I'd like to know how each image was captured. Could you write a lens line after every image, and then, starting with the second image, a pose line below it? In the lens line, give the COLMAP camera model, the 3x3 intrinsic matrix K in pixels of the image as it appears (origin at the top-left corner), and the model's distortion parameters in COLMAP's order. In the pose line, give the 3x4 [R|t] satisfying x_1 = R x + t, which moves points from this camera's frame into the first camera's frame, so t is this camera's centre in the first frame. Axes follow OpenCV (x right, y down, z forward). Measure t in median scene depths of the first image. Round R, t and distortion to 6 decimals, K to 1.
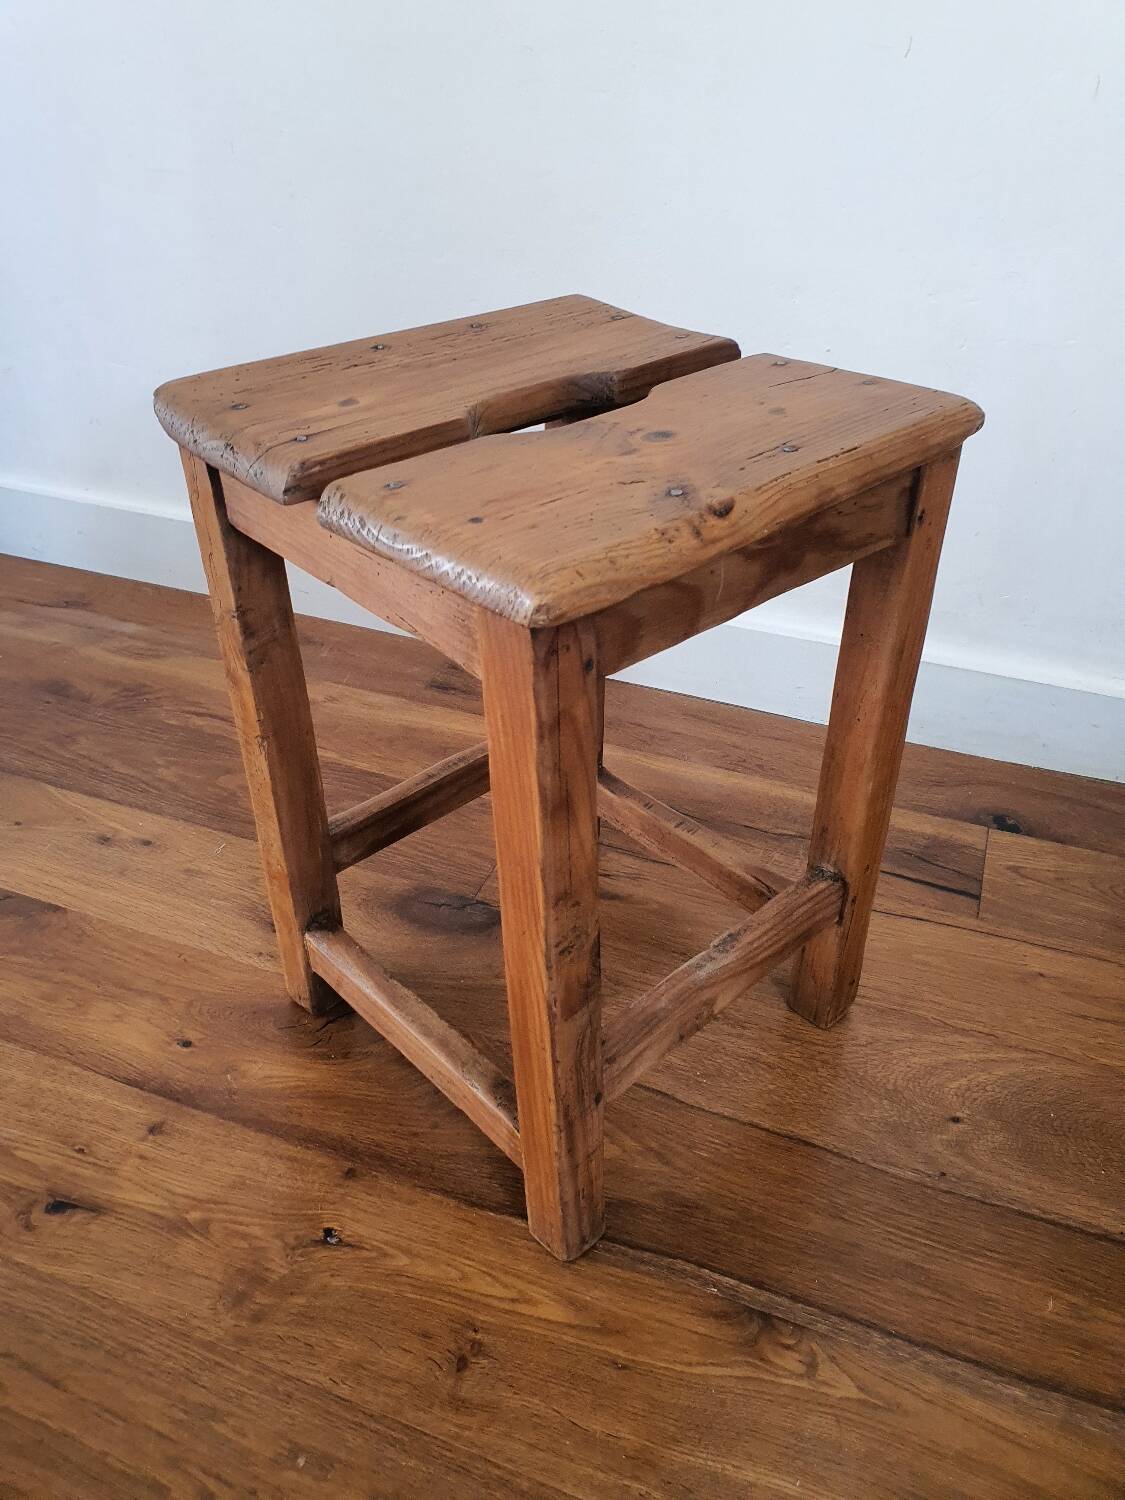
lens RADIAL K [[1160.8, 0, 572.0], [0, 1160.8, 746.9], [0, 0, 1]] dist [0.018394, -0.000315]
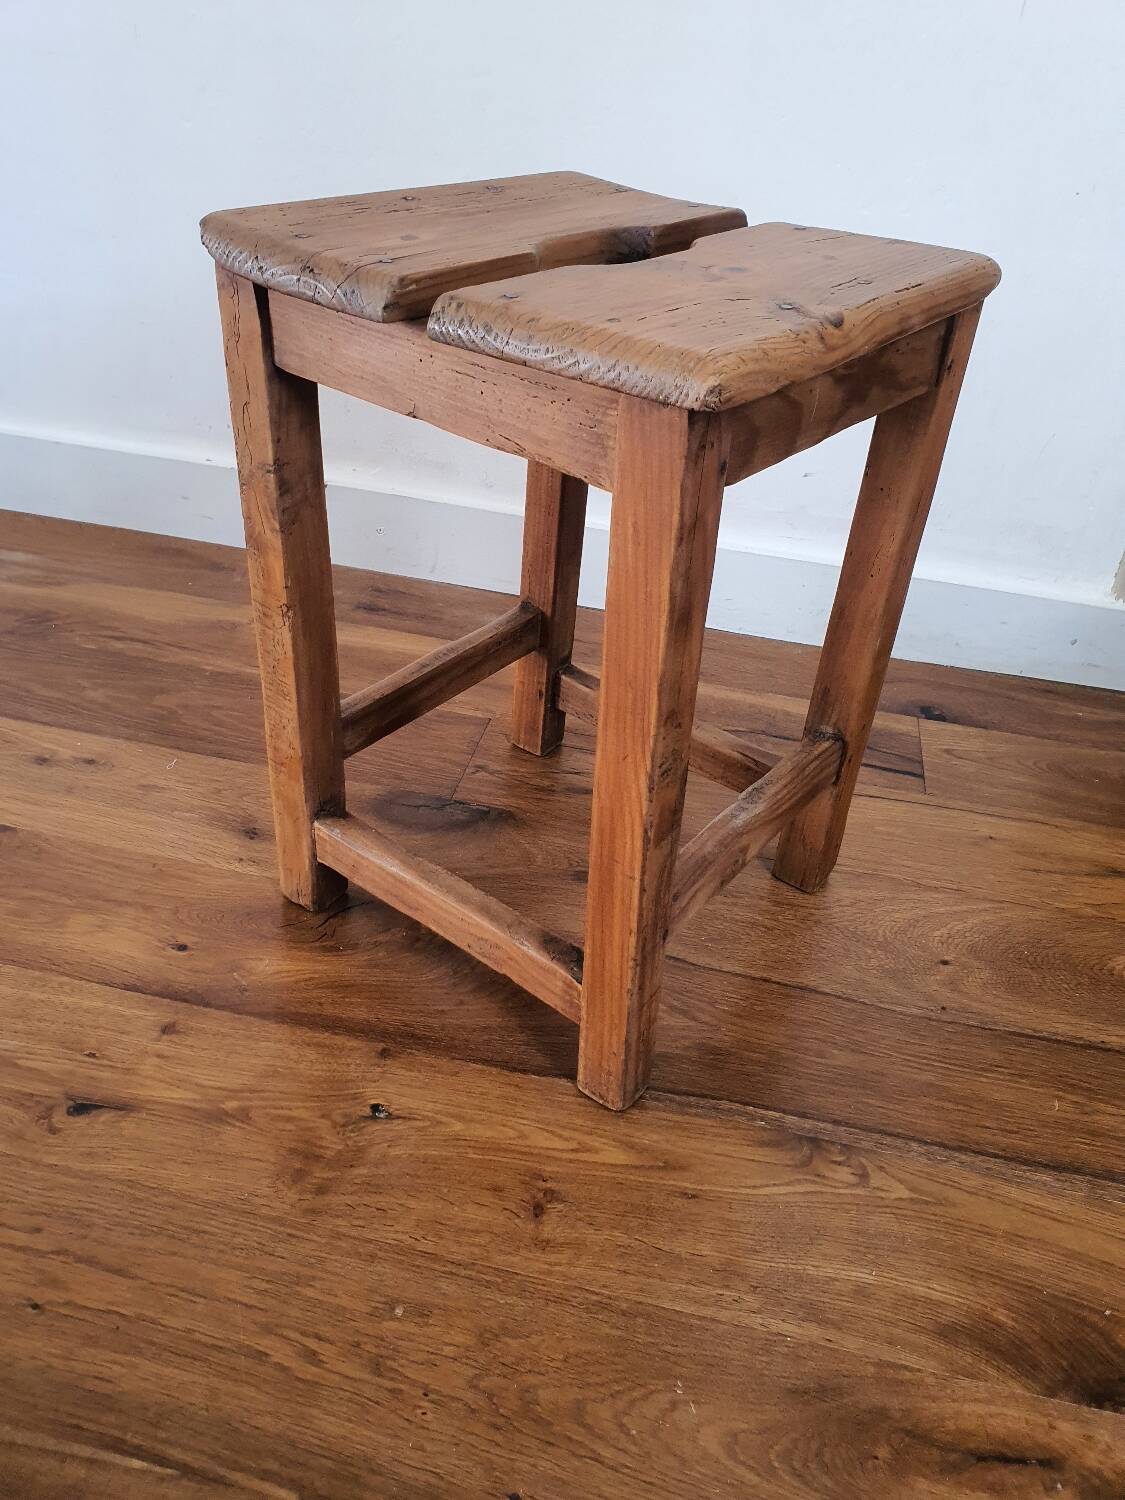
lens RADIAL K [[1160.8, 0, 573.7], [0, 1160.8, 751.6], [0, 0, 1]] dist [0.018394, -0.000315]
pose [[0.984327, -0.038704, 0.172052, -0.205980], [0.037110, 0.999233, 0.012474, 0.111650], [-0.172403, -0.005894, 0.985009, 0.002551]]
